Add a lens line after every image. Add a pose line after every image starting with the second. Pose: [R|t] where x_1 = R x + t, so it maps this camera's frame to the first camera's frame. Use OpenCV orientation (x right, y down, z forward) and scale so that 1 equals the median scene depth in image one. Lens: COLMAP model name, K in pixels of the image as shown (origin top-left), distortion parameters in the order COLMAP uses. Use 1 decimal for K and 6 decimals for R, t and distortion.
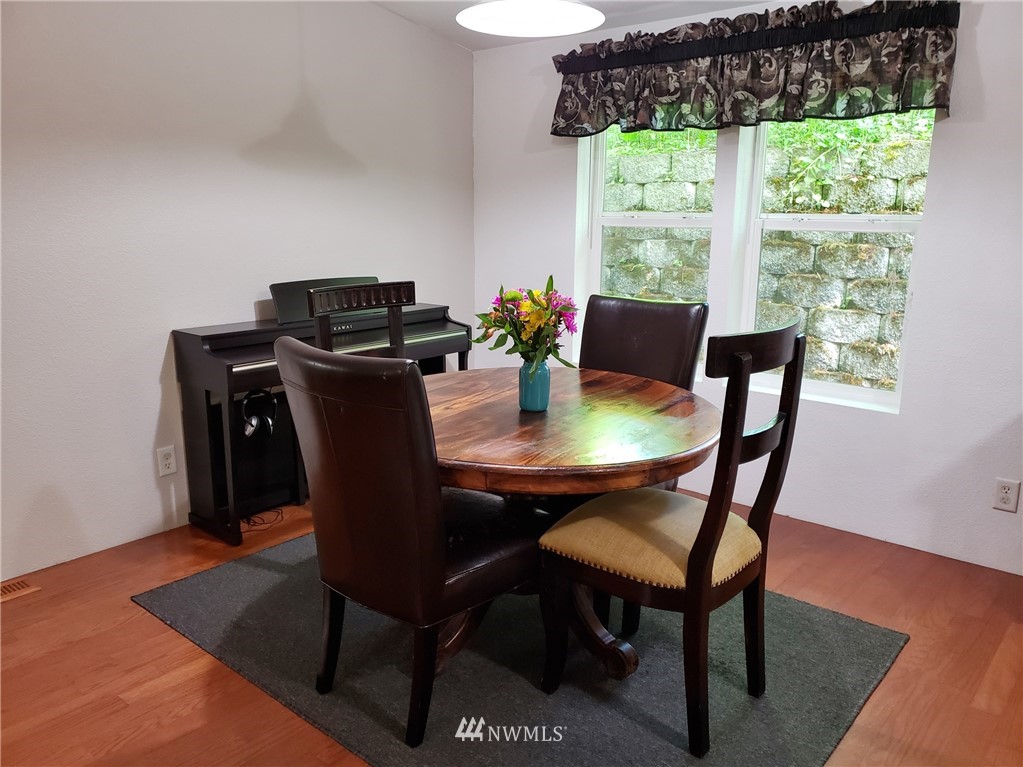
lens RADIAL K [[785.4, 0, 515.4], [0, 785.4, 376.6], [0, 0, 1]] dist [0.030948, -0.007563]
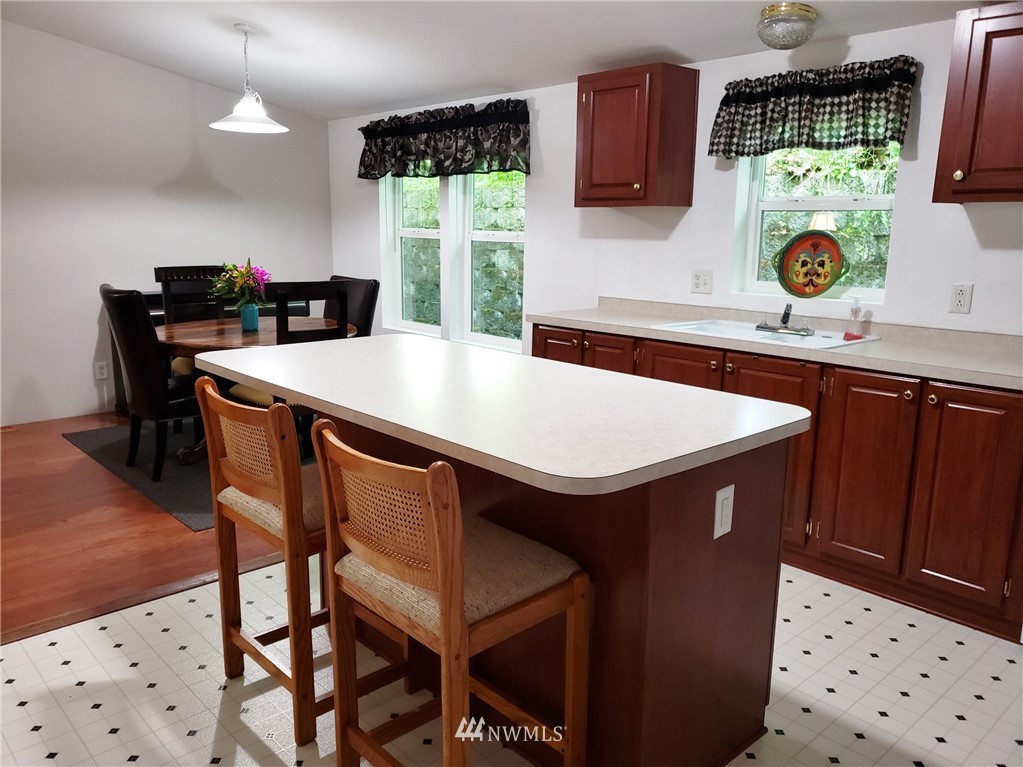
lens RADIAL K [[785.4, 0, 506.3], [0, 785.4, 387.0], [0, 0, 1]] dist [0.030948, -0.007563]
pose [[0.991937, 0.035297, -0.121714, 0.586939], [-0.036329, 0.999320, -0.006271, 0.112182], [0.121410, 0.010642, 0.992545, -0.542285]]
